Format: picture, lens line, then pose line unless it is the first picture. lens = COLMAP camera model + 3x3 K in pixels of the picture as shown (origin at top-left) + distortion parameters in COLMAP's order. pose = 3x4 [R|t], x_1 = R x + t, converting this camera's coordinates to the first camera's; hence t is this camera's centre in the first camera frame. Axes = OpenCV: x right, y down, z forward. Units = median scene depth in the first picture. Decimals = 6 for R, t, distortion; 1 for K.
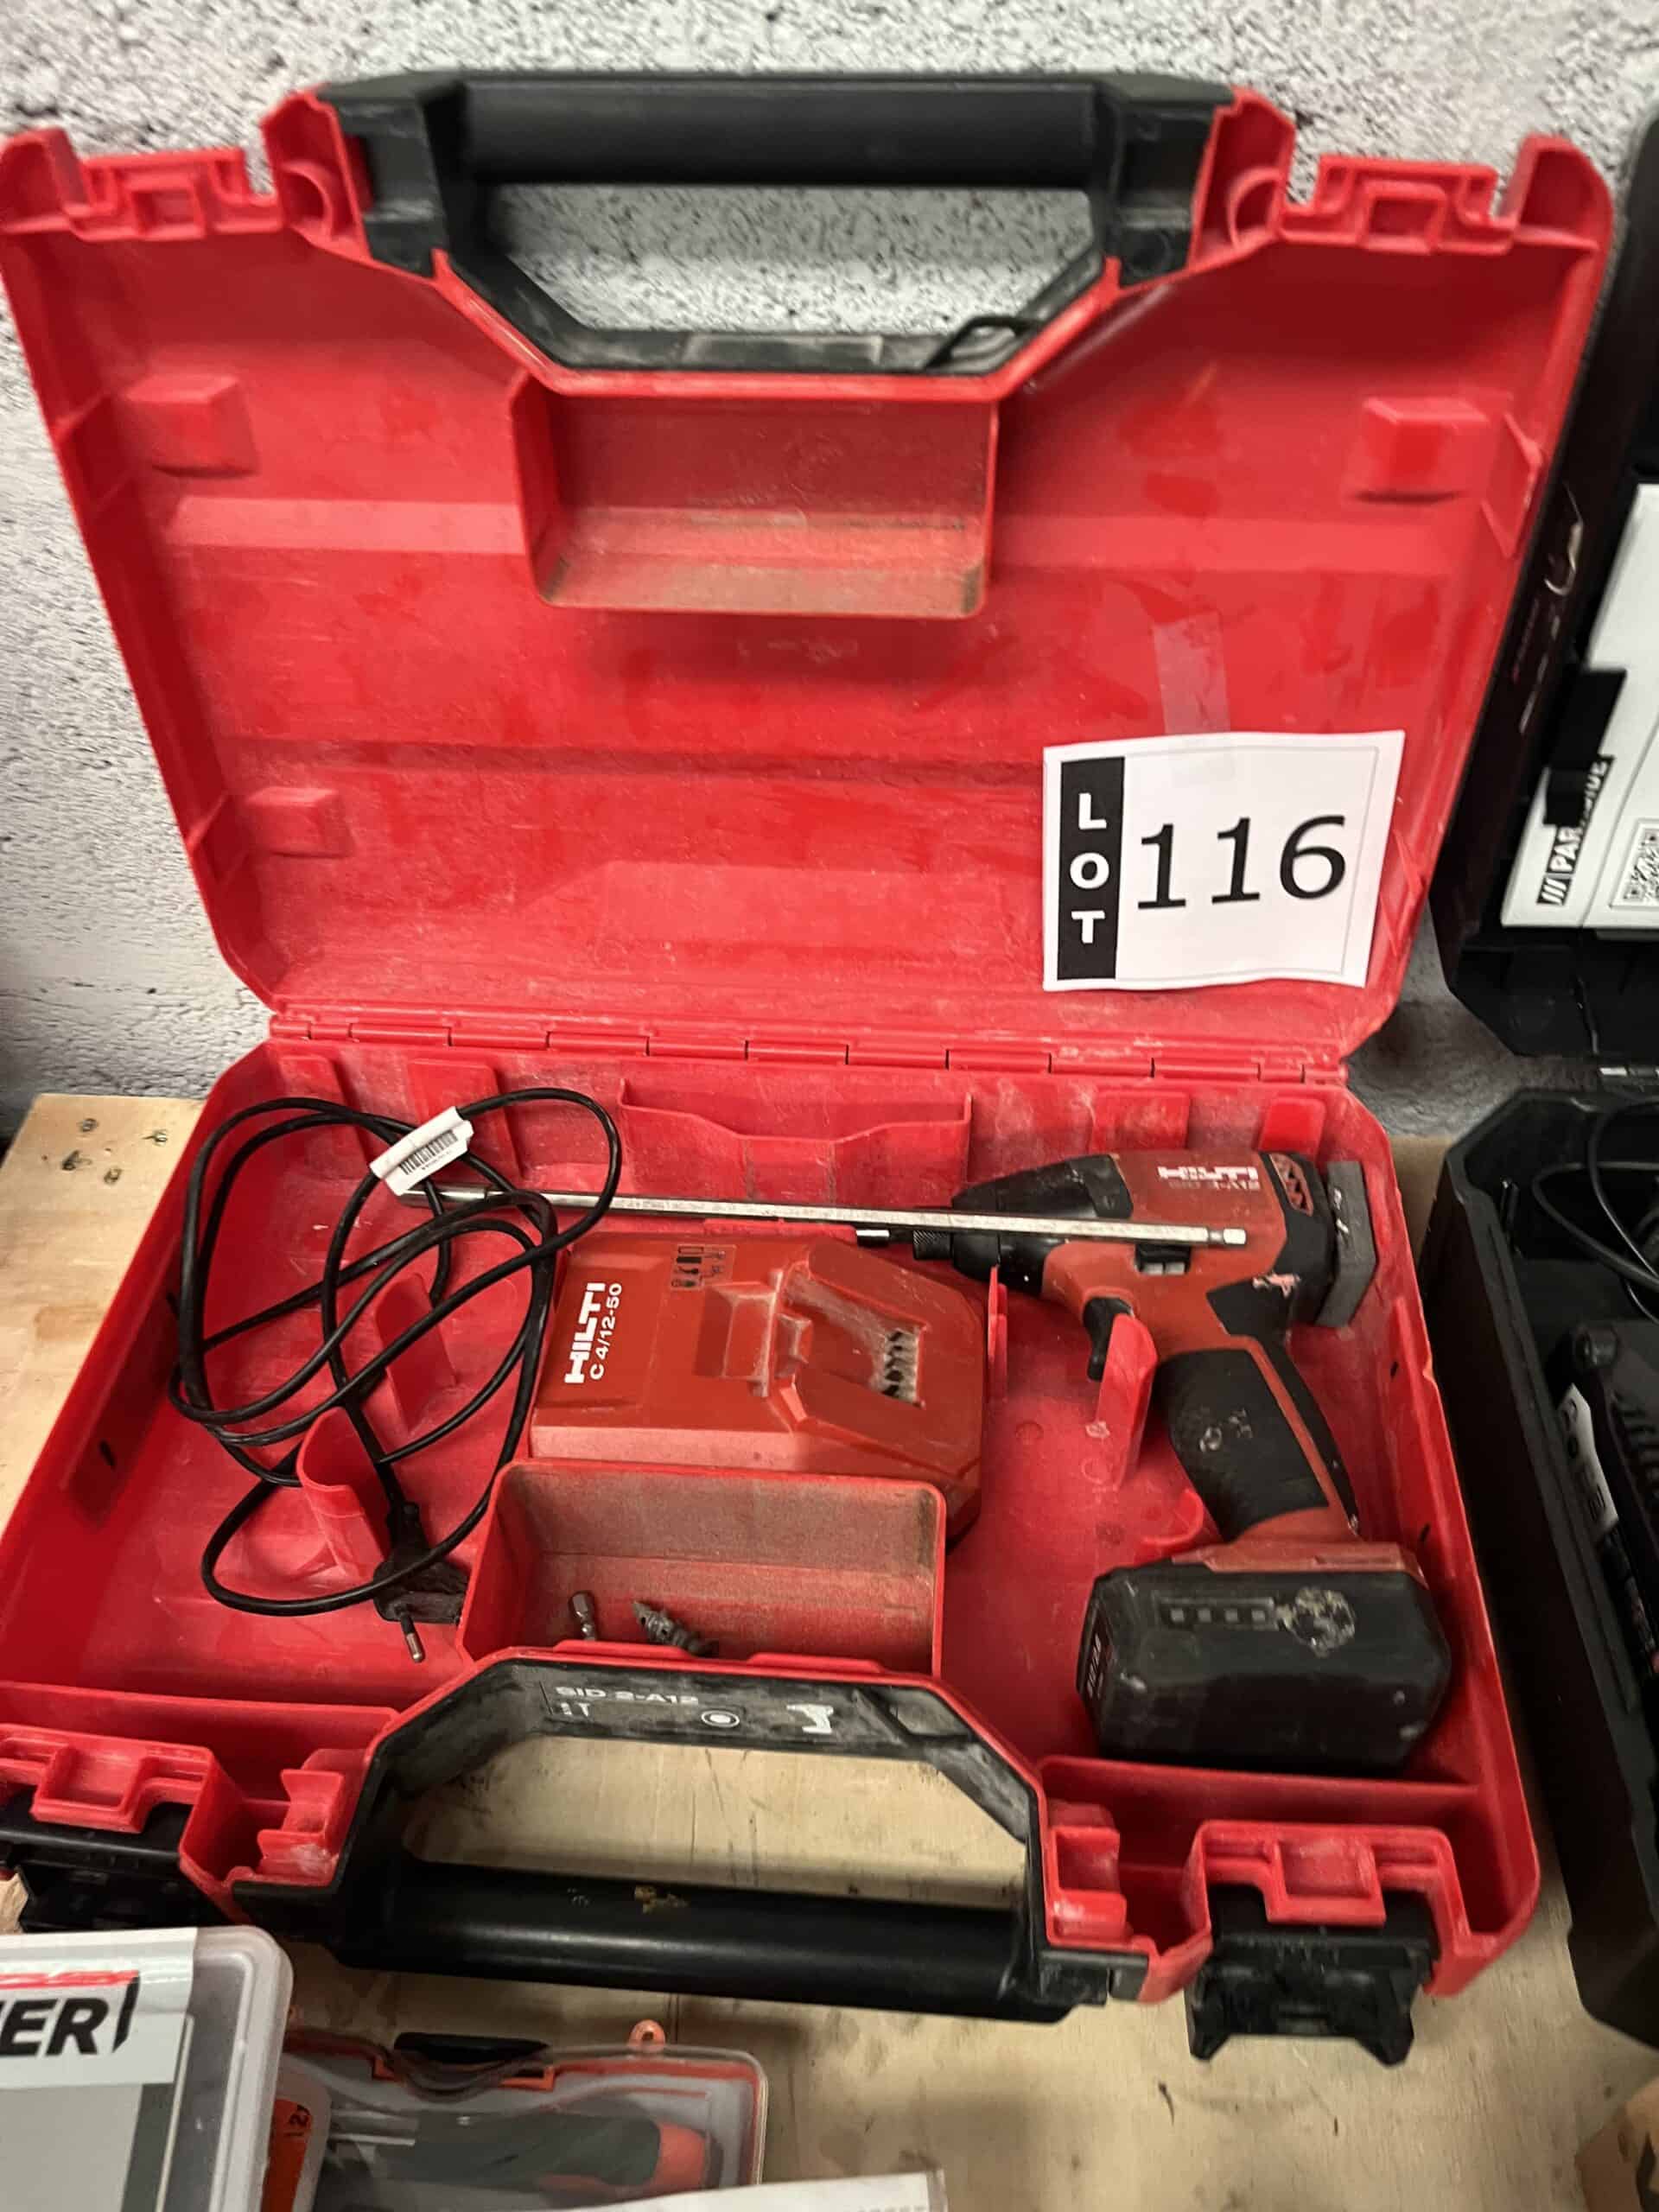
lens RADIAL K [[1679.4, 0, 820.9], [0, 1679.4, 1097.6], [0, 0, 1]] dist [0.056202, -0.093259]
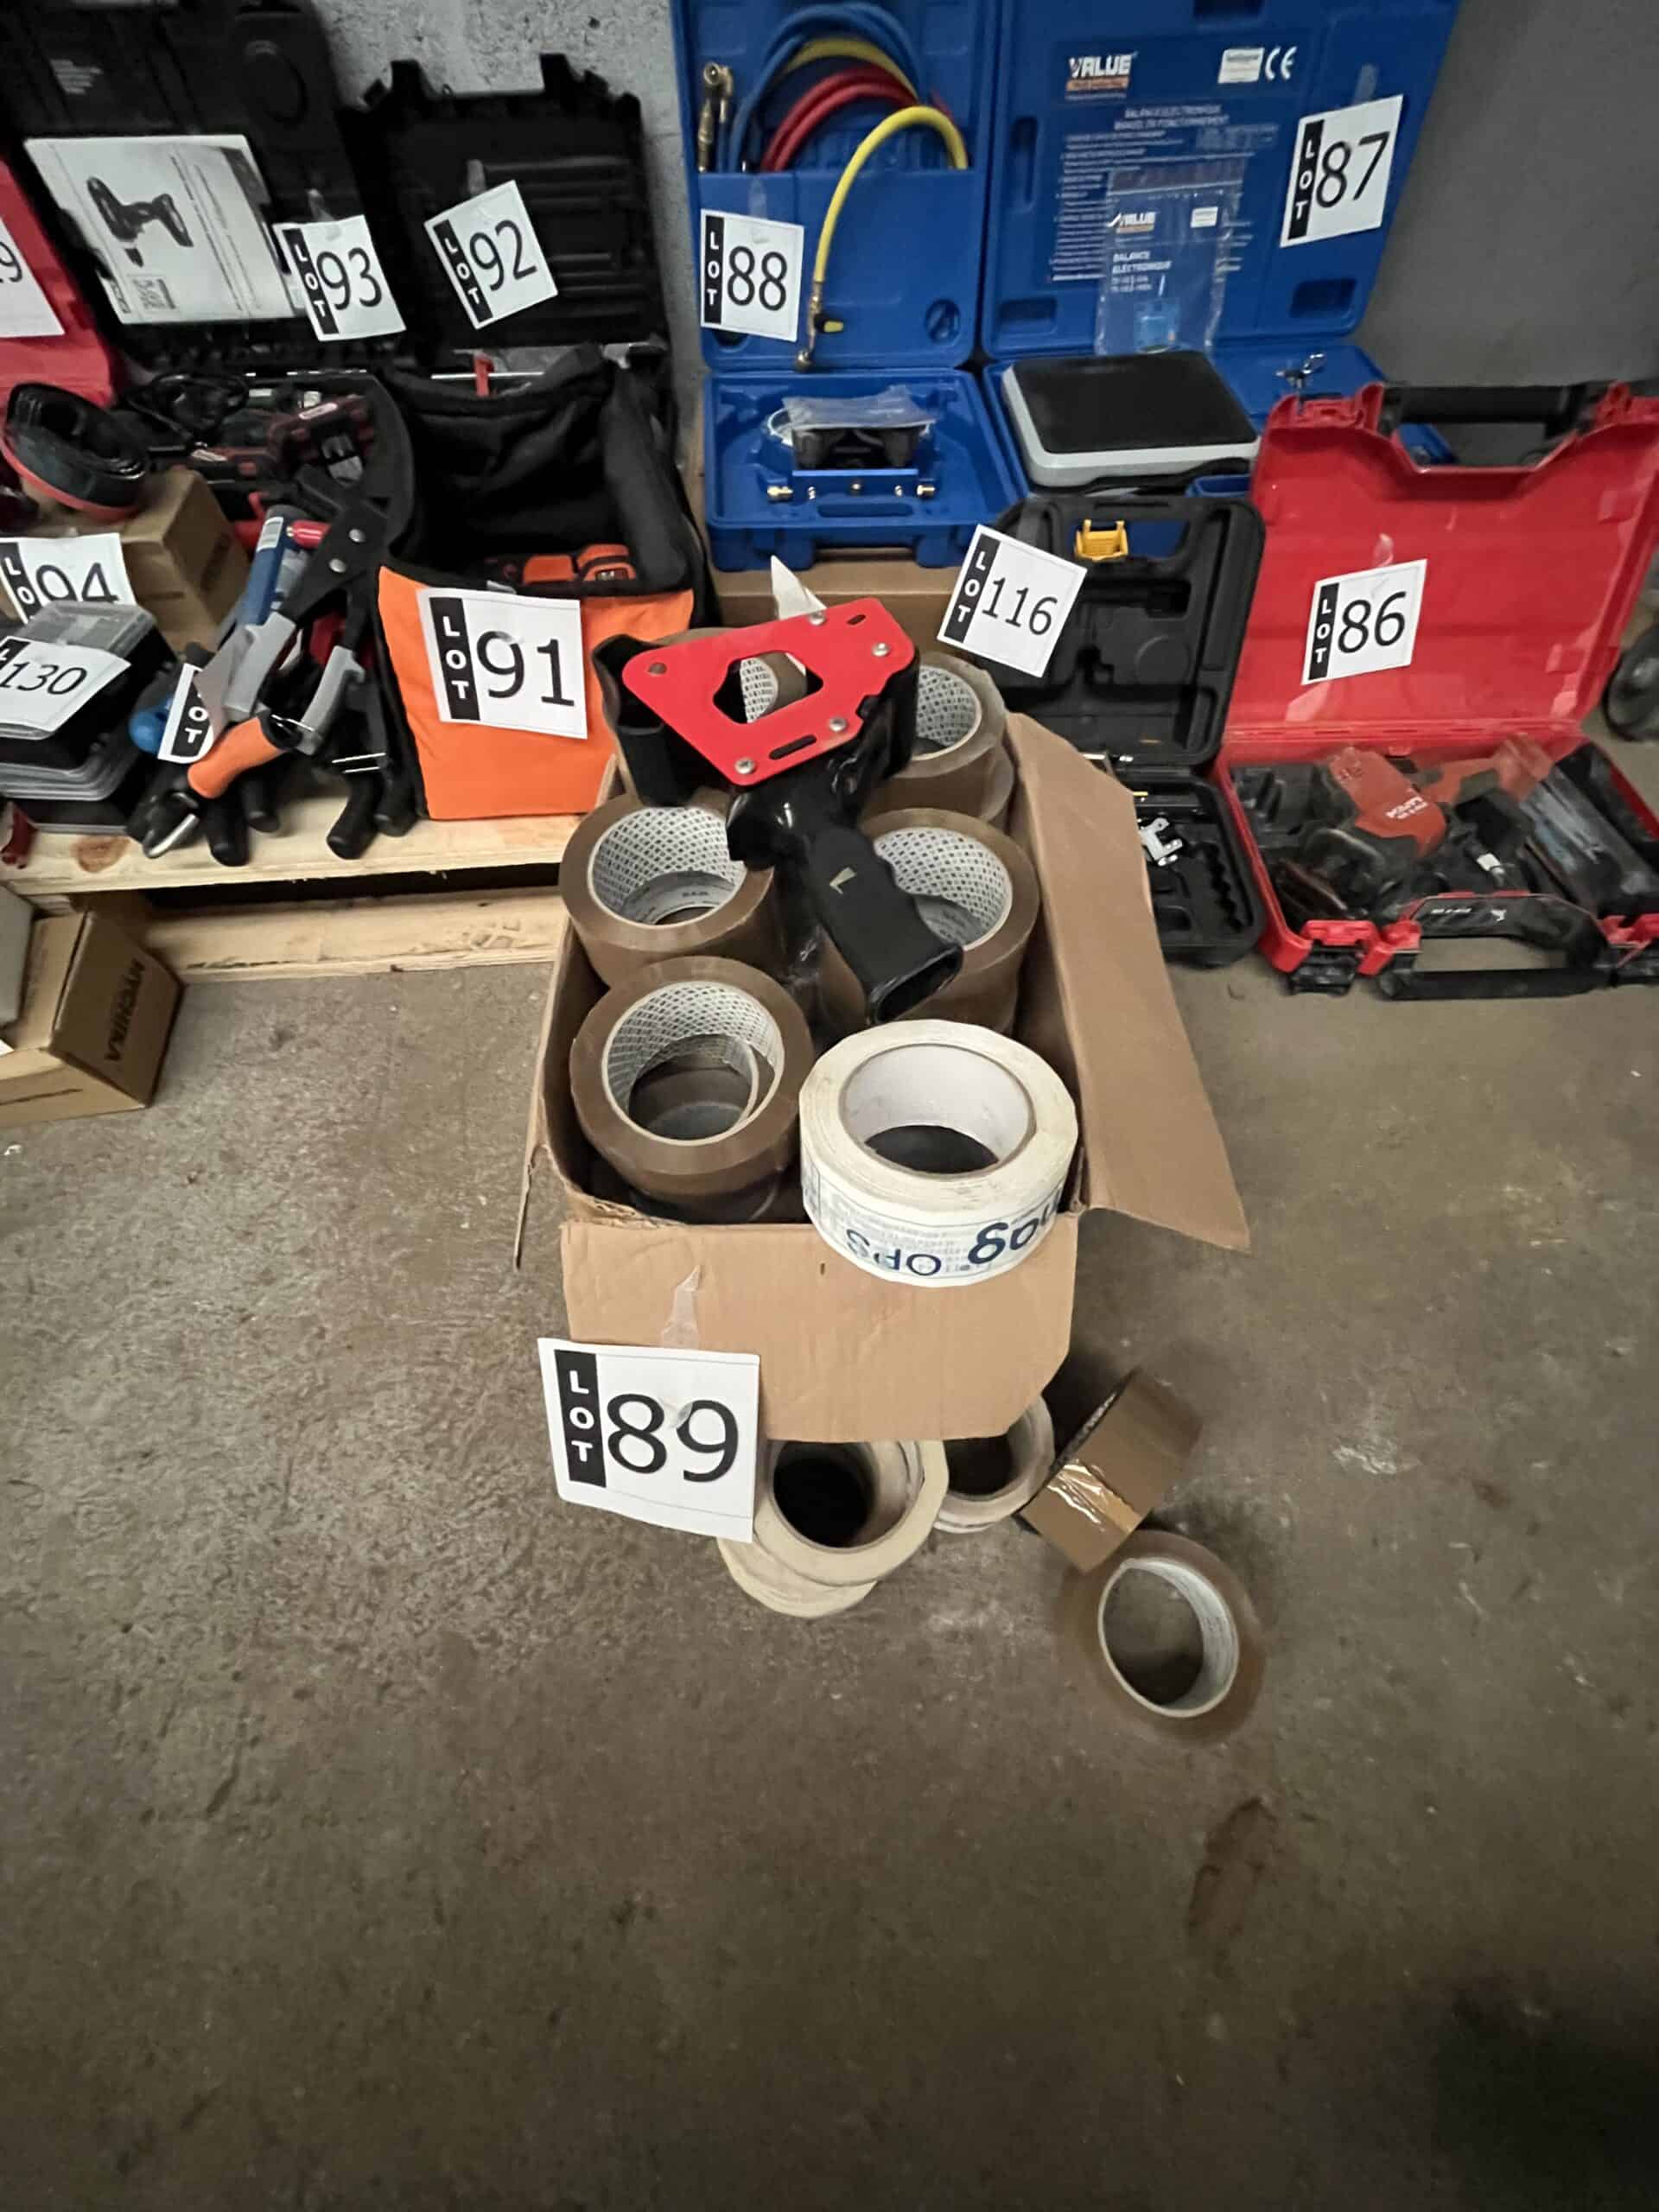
lens RADIAL K [[894.5, 0, 827.3], [0, 894.5, 1100.1], [0, 0, 1]] dist [-0.003016, -0.000094]
pose [[0.988060, -0.120566, 0.095927, 1.595865], [0.096836, 0.970224, 0.222008, 1.286592], [-0.119837, -0.210068, 0.970315, -1.408621]]
